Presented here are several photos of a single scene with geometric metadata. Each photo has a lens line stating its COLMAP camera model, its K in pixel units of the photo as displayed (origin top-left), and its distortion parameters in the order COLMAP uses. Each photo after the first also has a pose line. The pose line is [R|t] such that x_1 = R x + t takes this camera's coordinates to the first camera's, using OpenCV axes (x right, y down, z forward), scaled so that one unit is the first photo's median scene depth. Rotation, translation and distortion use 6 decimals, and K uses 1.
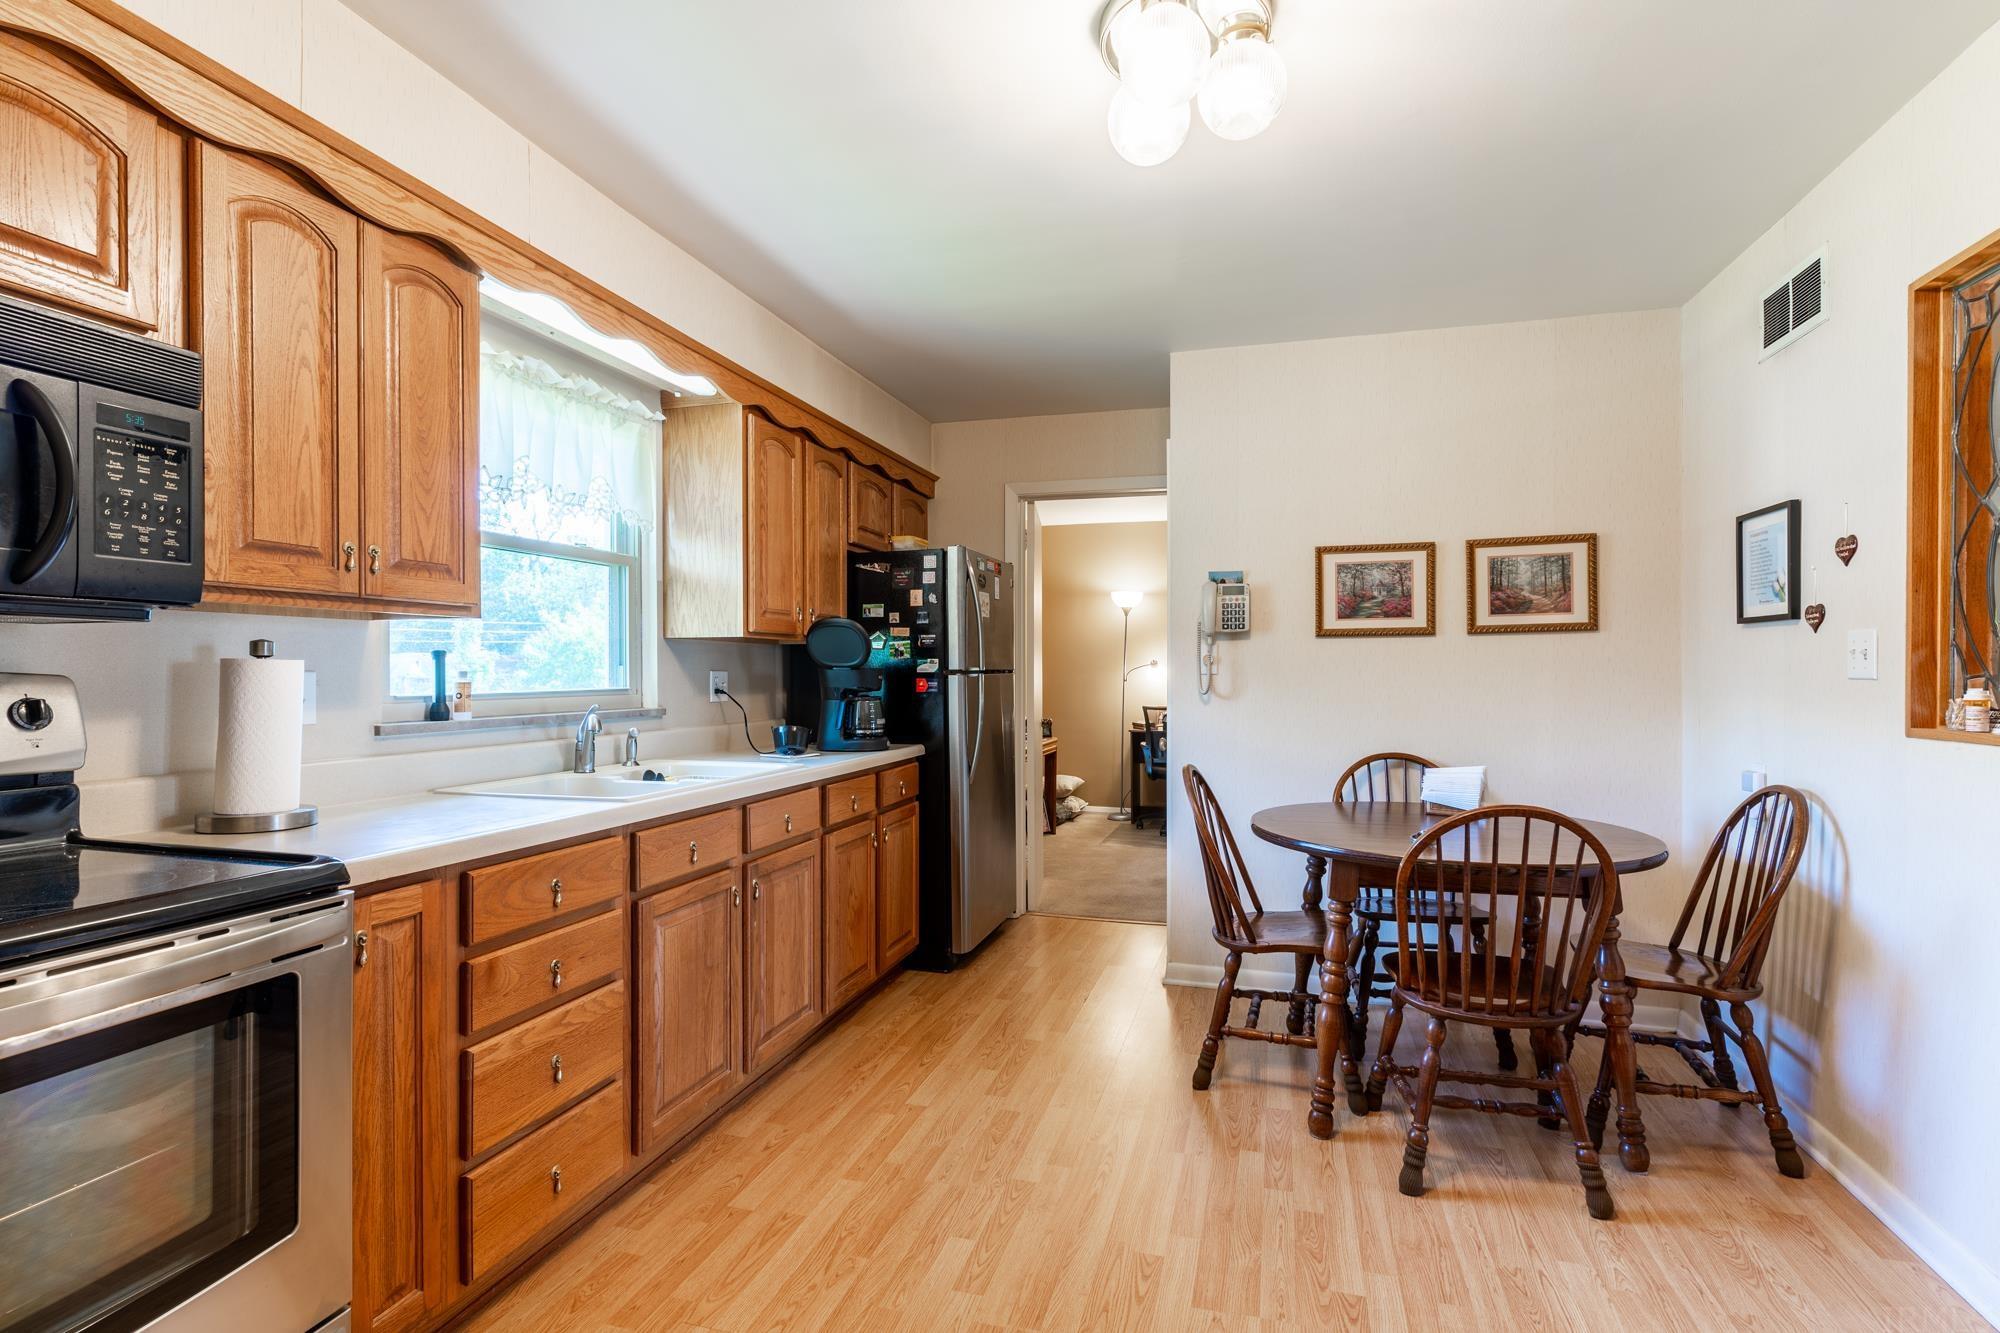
lens RADIAL K [[954.8, 0, 1027.9], [0, 954.8, 680.2], [0, 0, 1]] dist [0.000005, -0.000291]
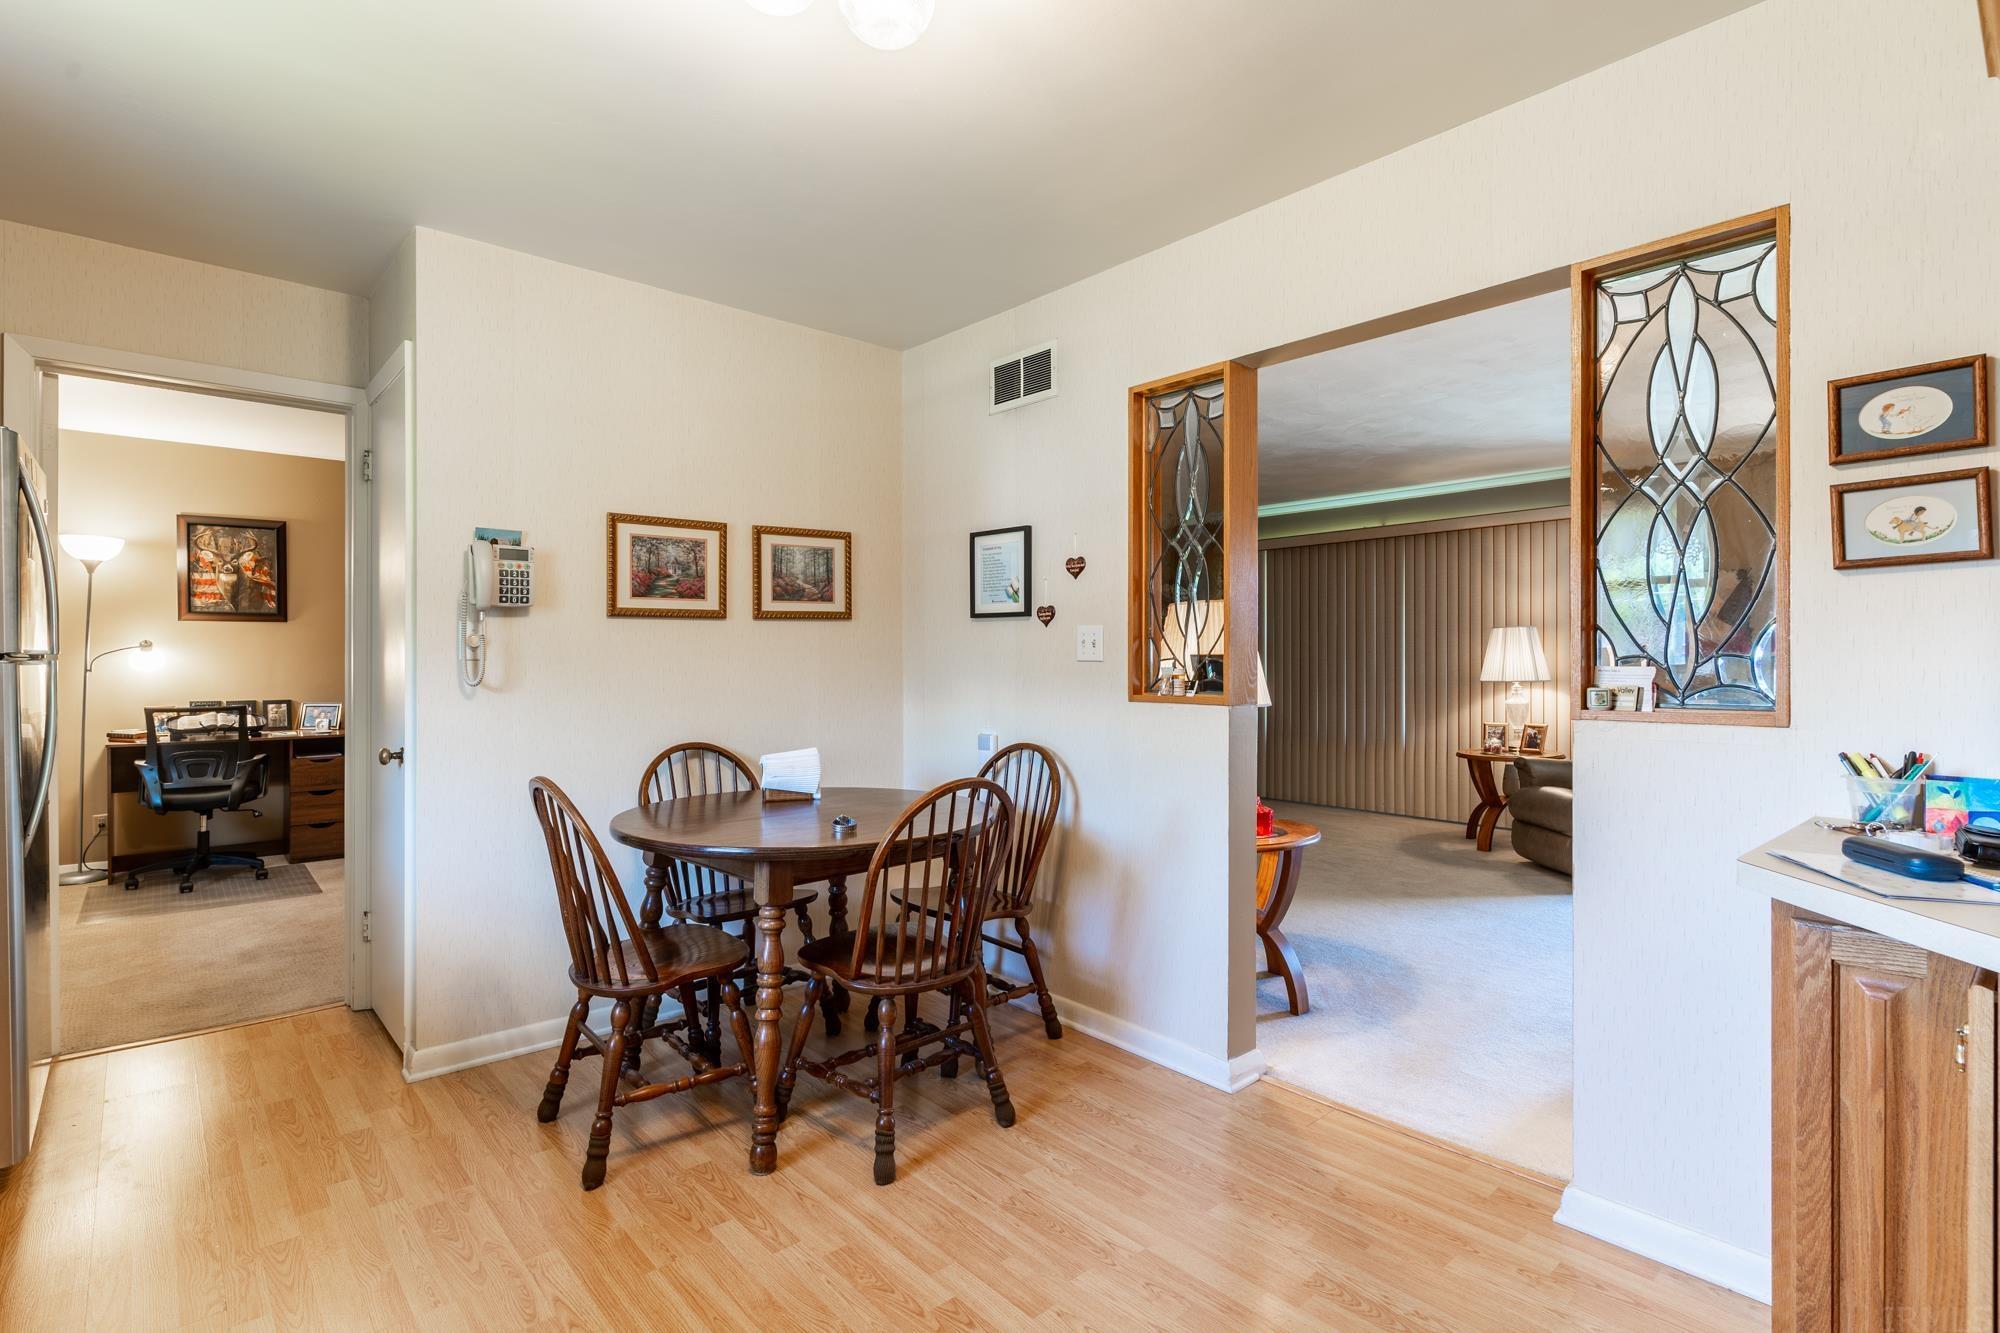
lens RADIAL K [[960.5, 0, 994.5], [0, 960.5, 661.5], [0, 0, 1]] dist [0.000601, 0.000781]
pose [[0.544428, -0.004780, 0.838794, -0.251264], [0.008218, 0.999966, 0.000365, -0.001769], [-0.838768, 0.006694, 0.544448, 0.241165]]
